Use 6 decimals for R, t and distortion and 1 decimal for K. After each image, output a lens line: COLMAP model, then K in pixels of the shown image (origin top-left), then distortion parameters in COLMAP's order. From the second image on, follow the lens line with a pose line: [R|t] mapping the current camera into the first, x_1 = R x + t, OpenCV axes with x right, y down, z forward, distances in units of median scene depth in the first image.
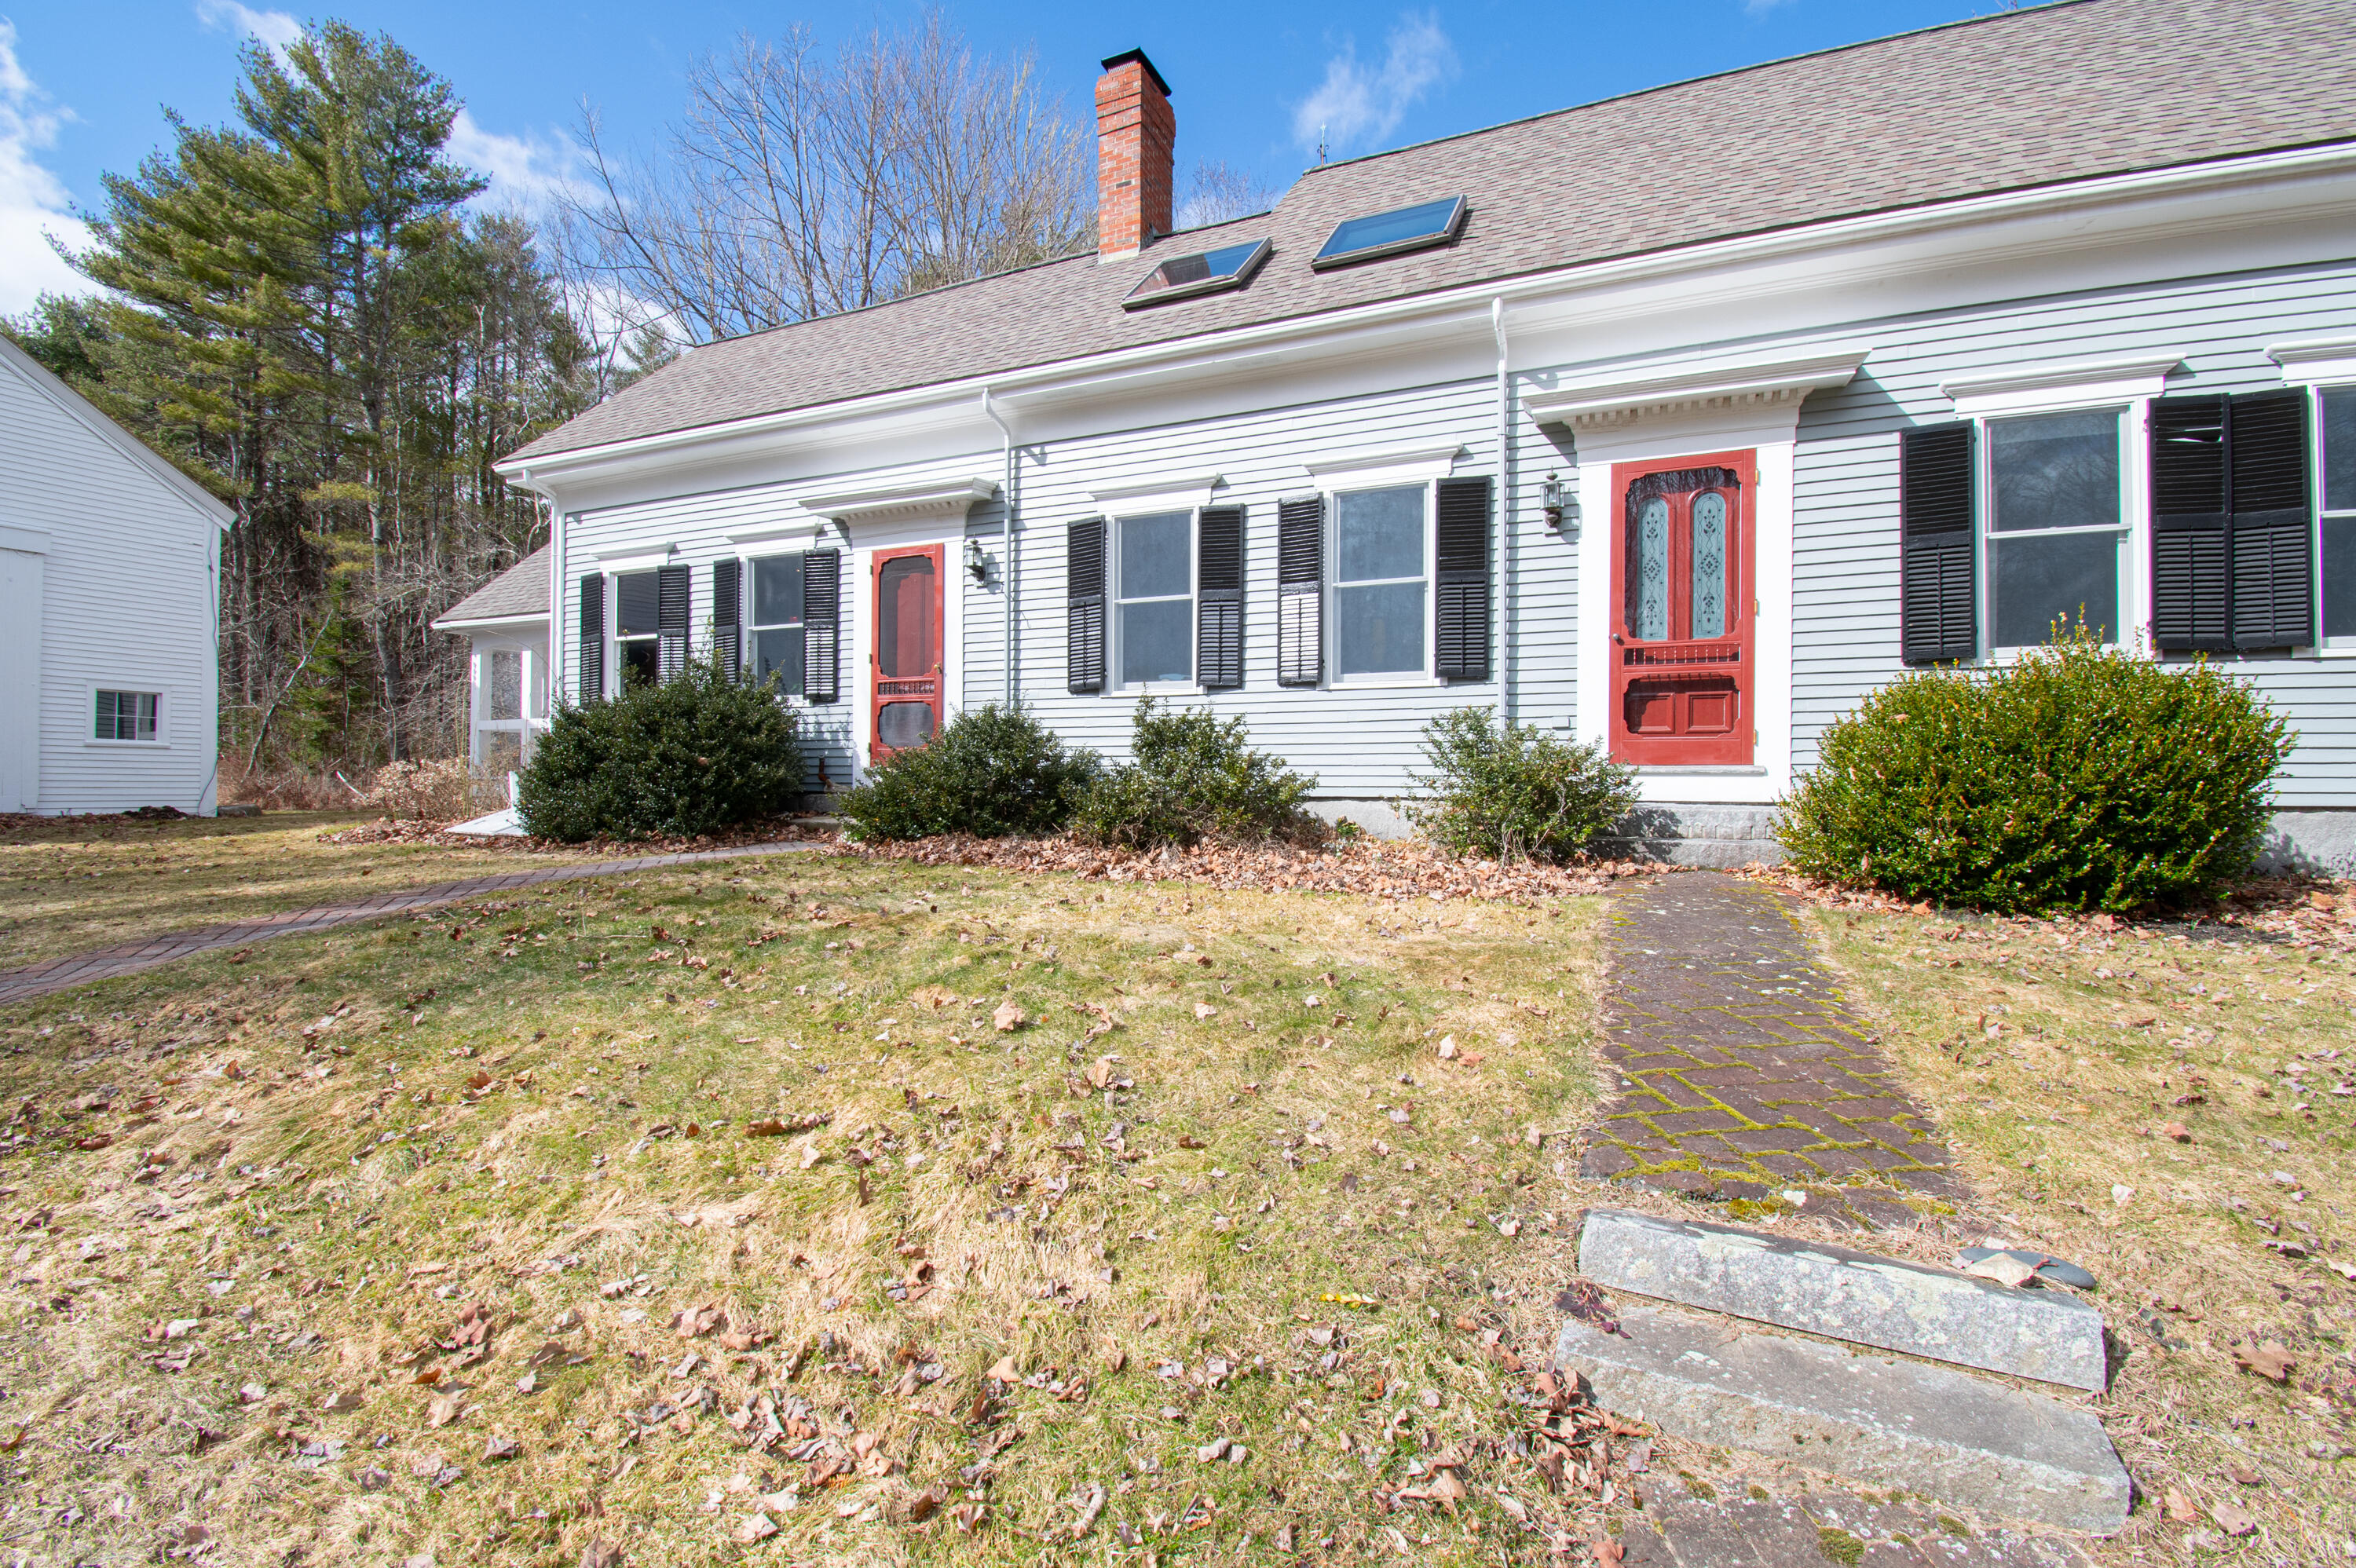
lens RADIAL K [[1034.7, 0, 1177.1], [0, 1034.7, 777.4], [0, 0, 1]] dist [0.021853, -0.026752]
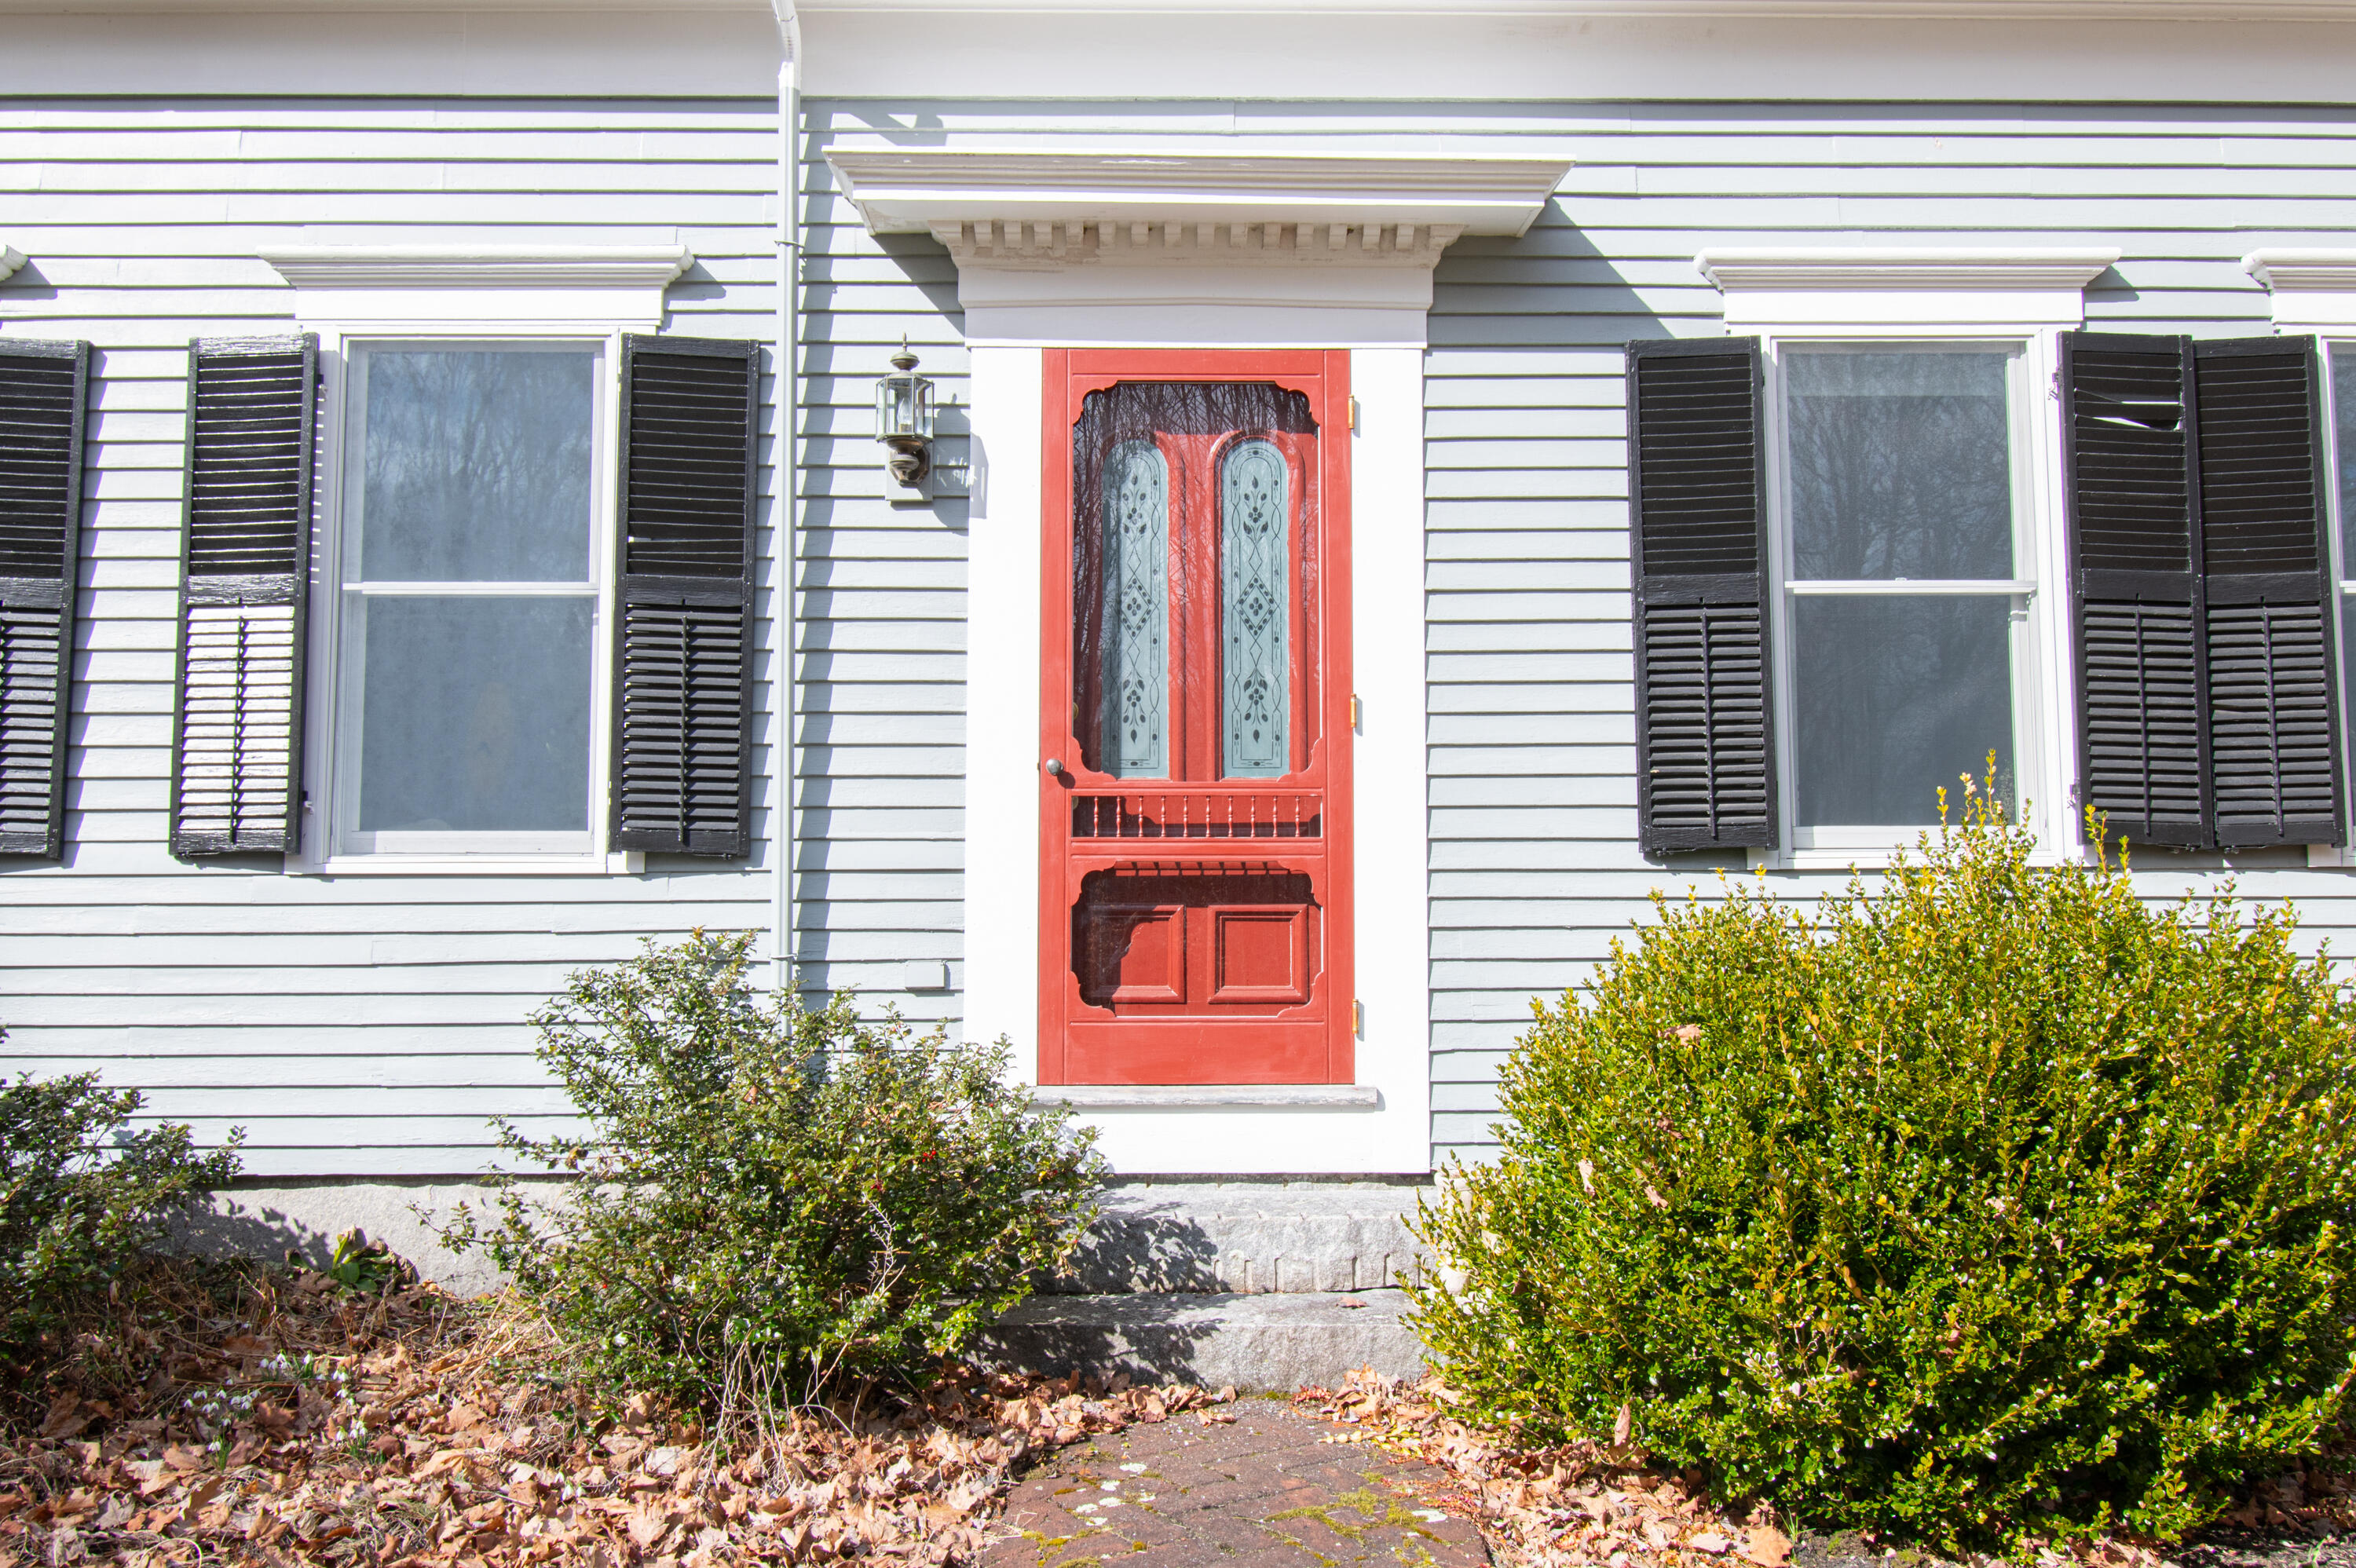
lens RADIAL K [[1938.9, 0, 1174.4], [0, 1938.9, 775.1], [0, 0, 1]] dist [-0.000815, -0.006421]
pose [[0.909012, 0.028225, 0.415813, 0.136276], [0.005138, 0.996869, -0.078899, -0.065106], [-0.416738, 0.073857, 0.906021, 0.266057]]
